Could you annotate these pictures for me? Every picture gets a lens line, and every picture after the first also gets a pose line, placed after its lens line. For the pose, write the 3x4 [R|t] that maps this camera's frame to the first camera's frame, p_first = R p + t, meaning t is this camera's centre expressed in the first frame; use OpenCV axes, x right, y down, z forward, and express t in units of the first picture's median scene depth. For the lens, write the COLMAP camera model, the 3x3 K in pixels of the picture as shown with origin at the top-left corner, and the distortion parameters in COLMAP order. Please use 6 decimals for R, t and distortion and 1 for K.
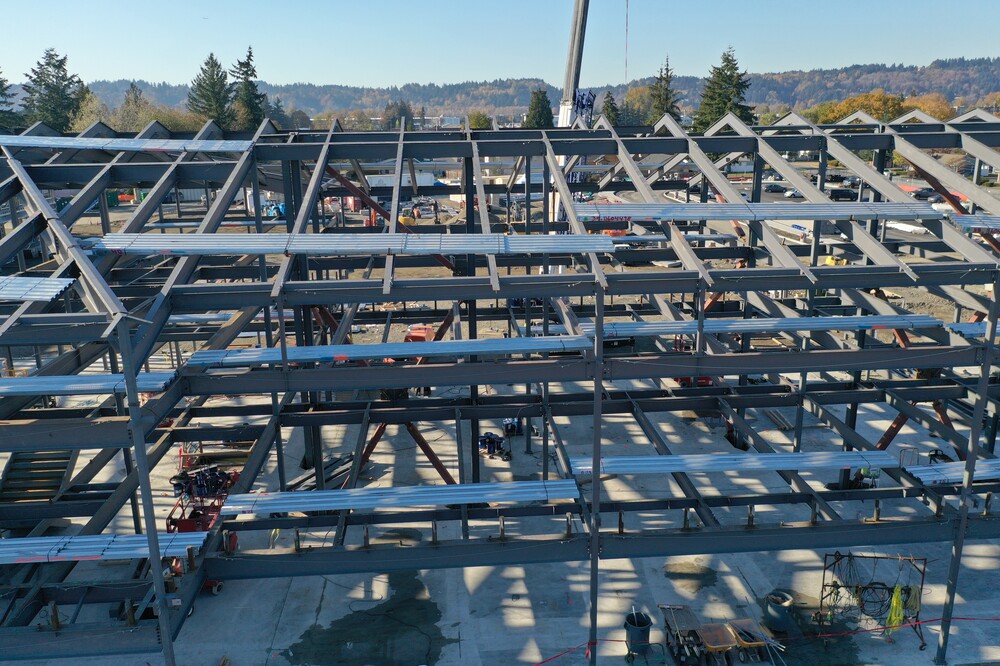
lens RADIAL K [[783.5, 0, 500.0], [0, 783.5, 333.0], [0, 0, 1]] dist [0.001338, -0.004910]
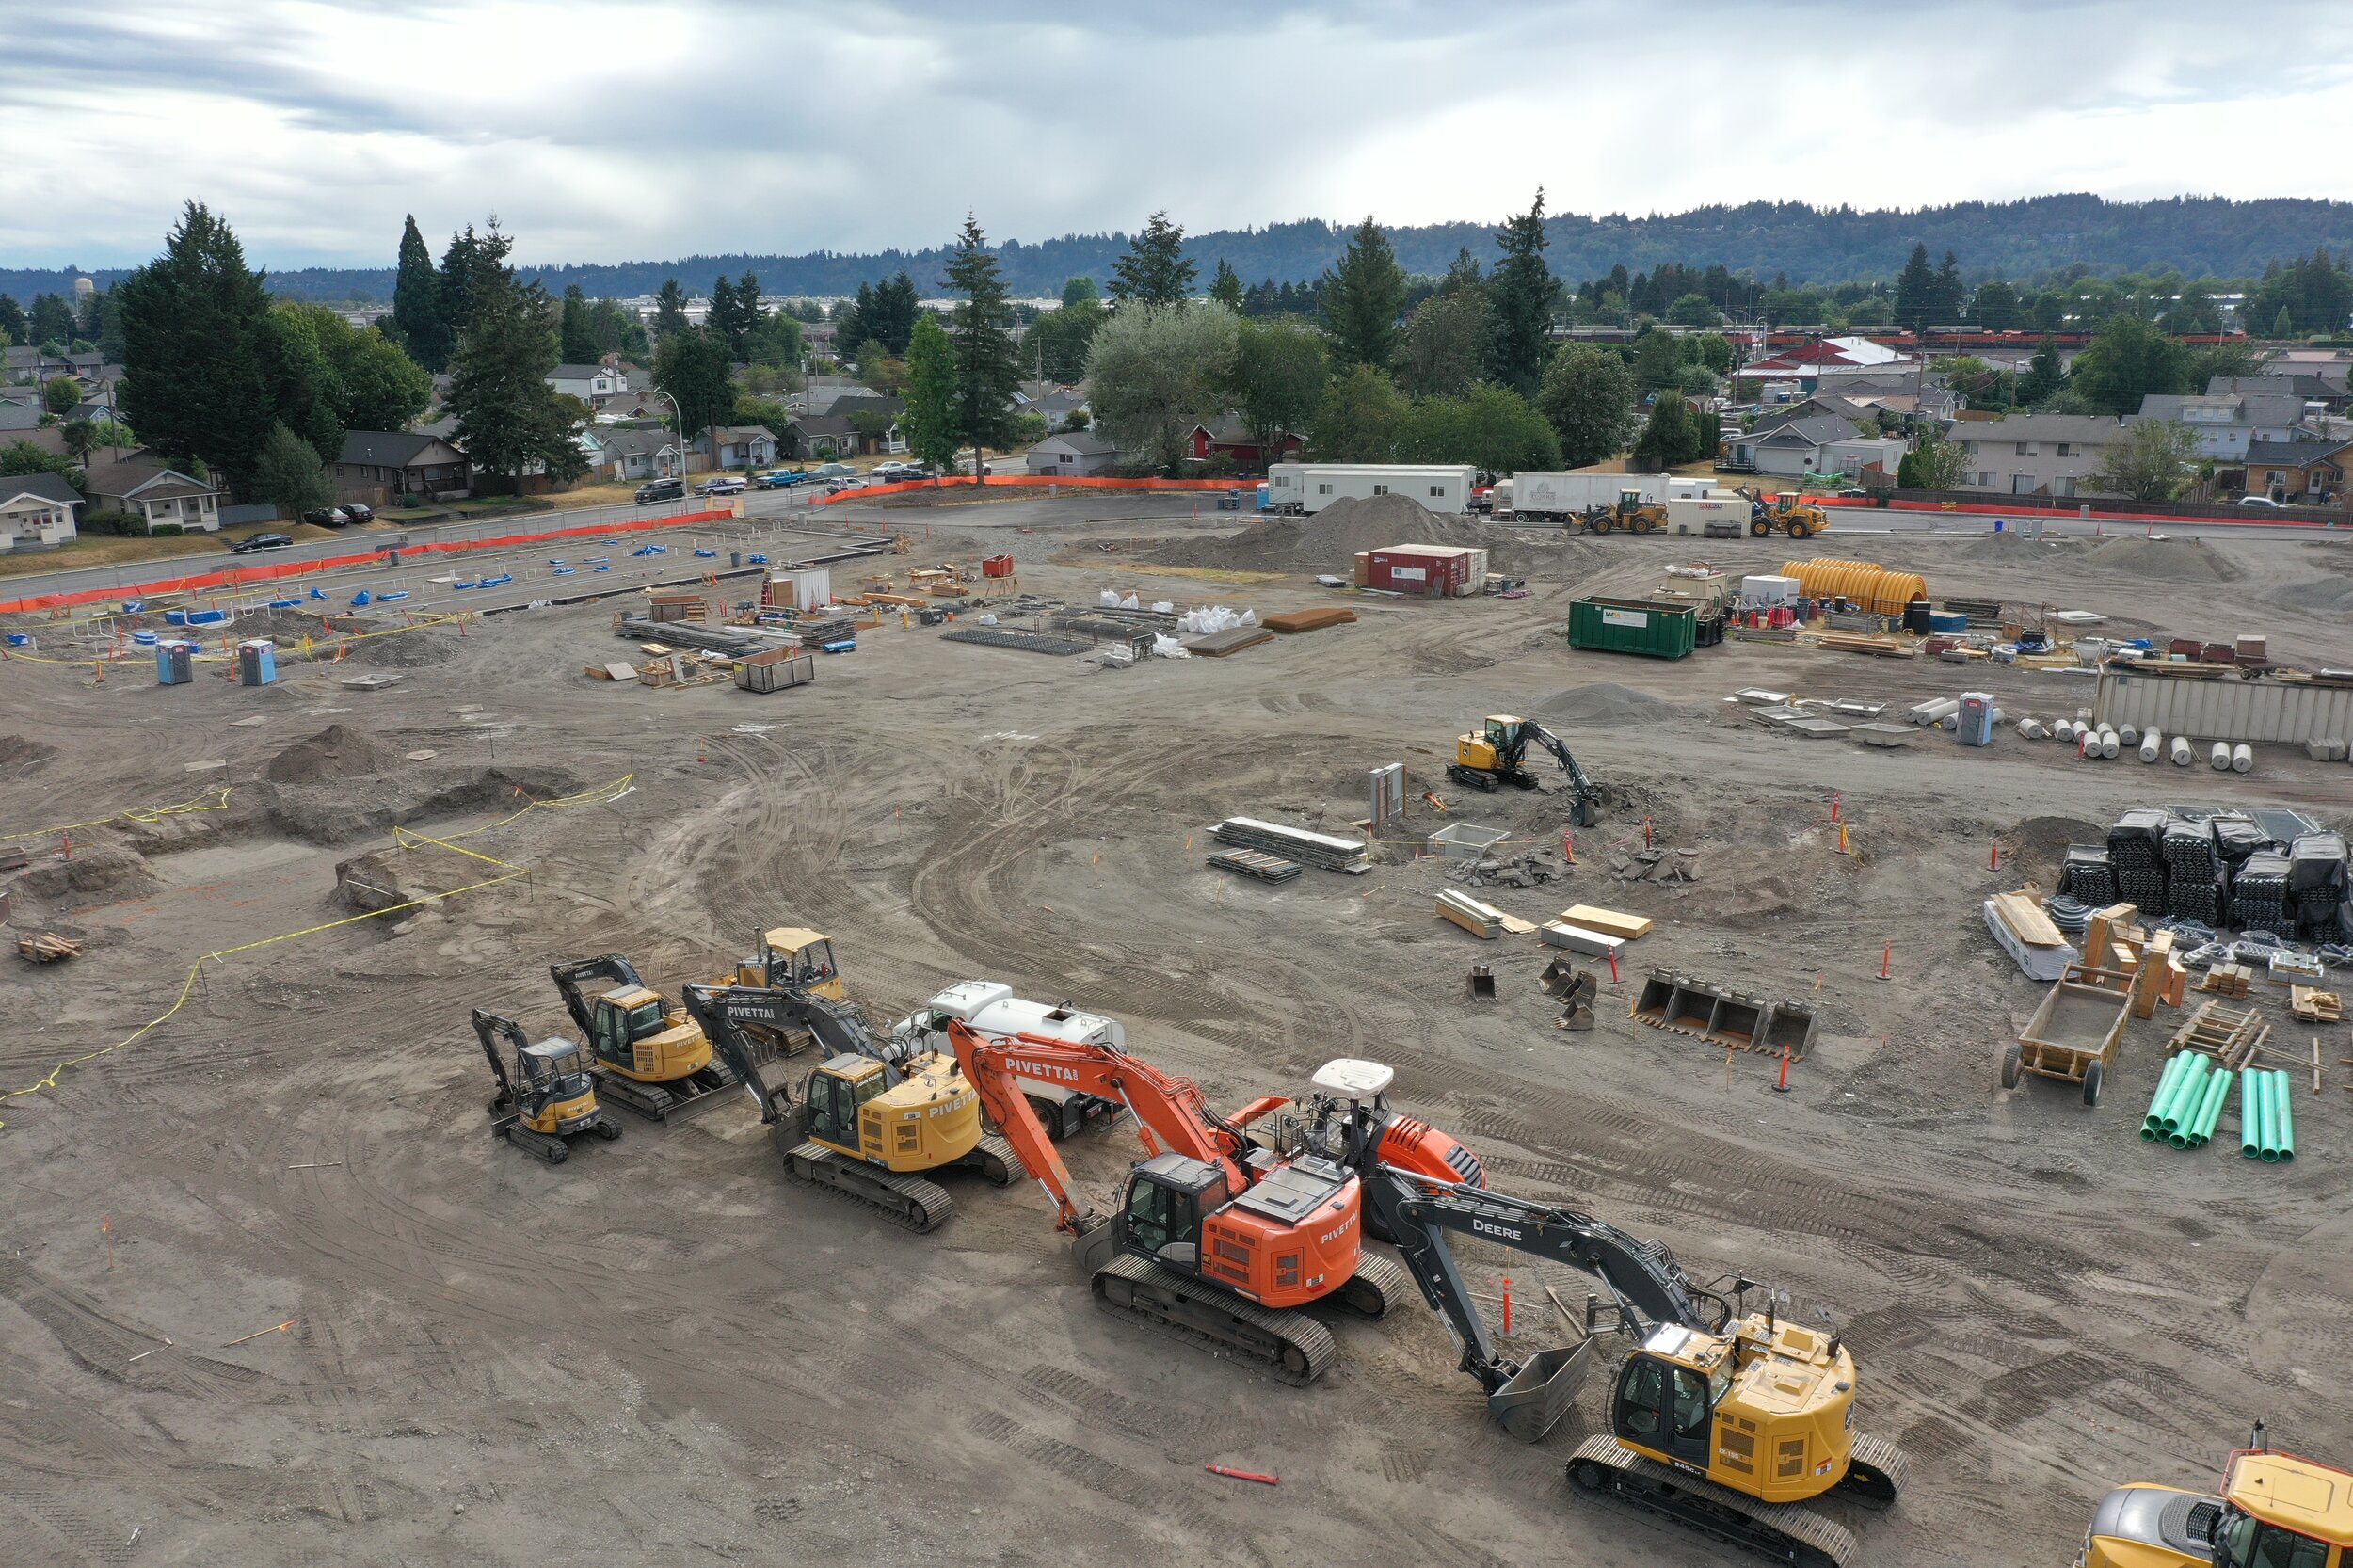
lens RADIAL K [[1846.6, 0, 1176.5], [0, 1846.6, 784.0], [0, 0, 1]] dist [-0.003008, 0.001362]
pose [[0.737655, 0.176318, -0.651749, 0.216869], [-0.177717, 0.981965, 0.064510, -0.024136], [0.651369, 0.068241, 0.755686, 0.010769]]
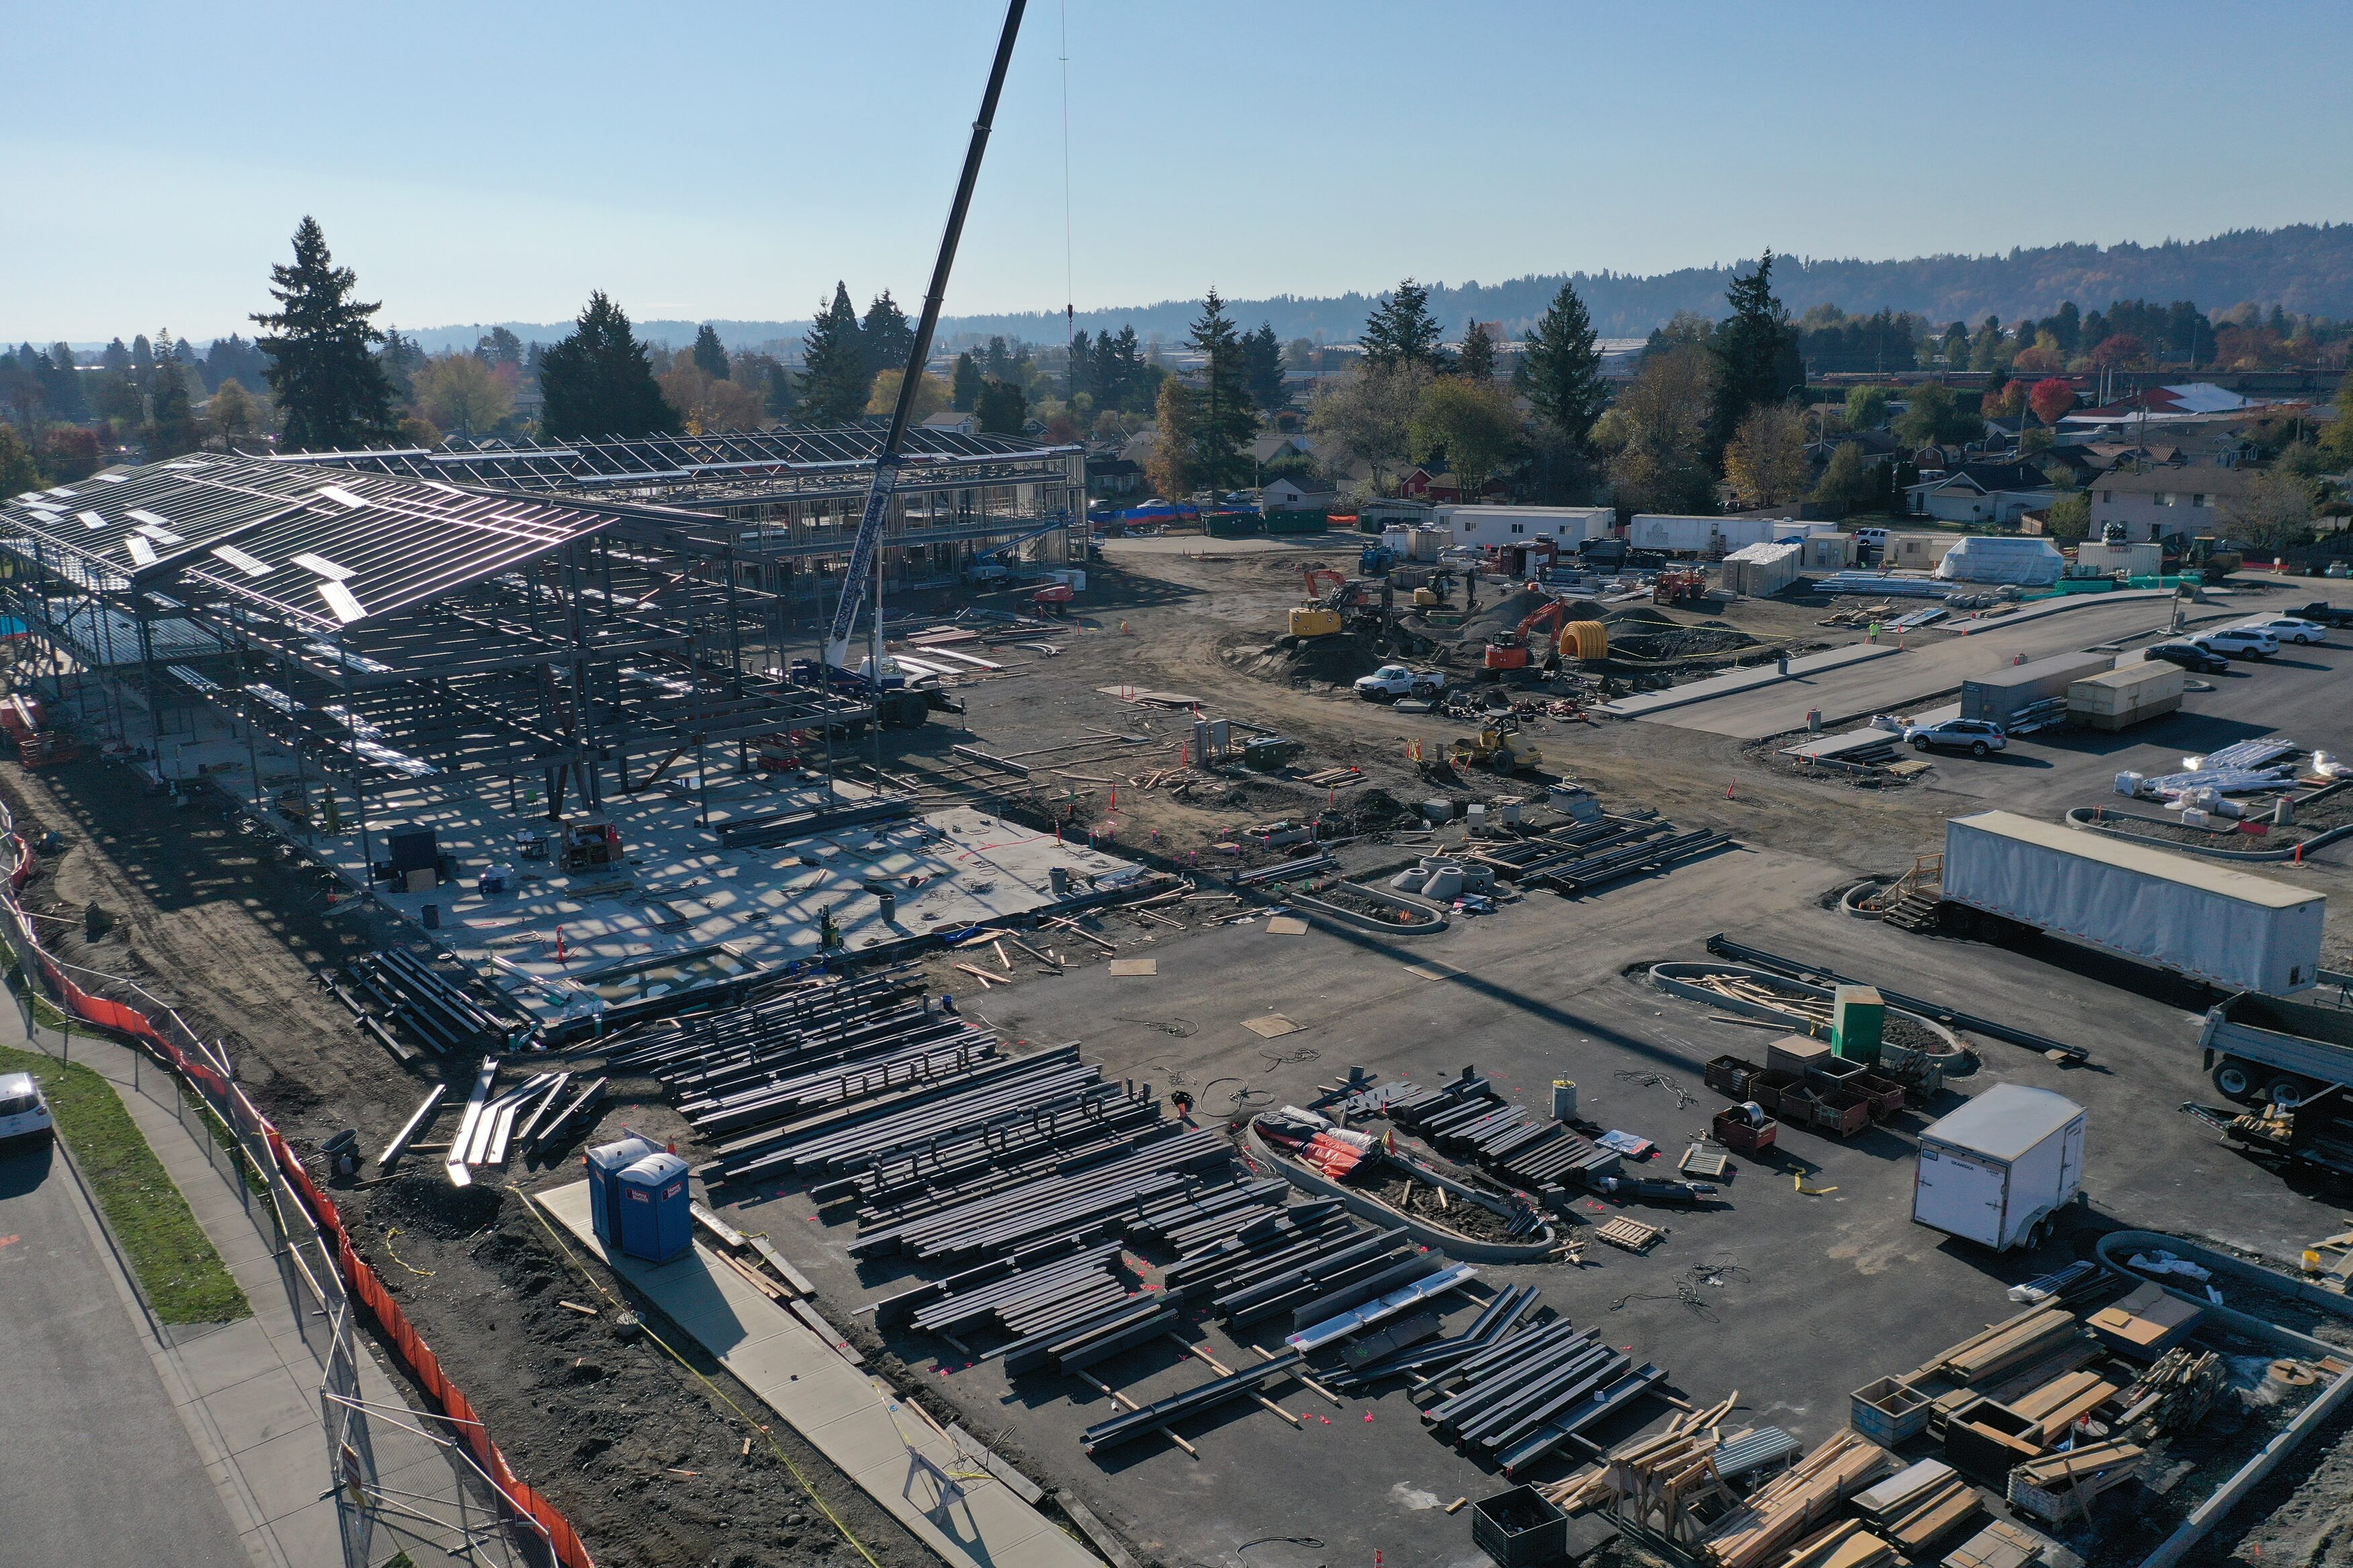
lens RADIAL K [[1856.1, 0, 1176.5], [0, 1856.1, 784.0], [0, 0, 1]] dist [0.000646, 0.007177]
pose [[0.551467, 0.193733, -0.811389, 0.353632], [-0.209454, 0.973657, 0.090120, -0.033446], [0.807474, 0.120250, 0.577517, 0.013167]]
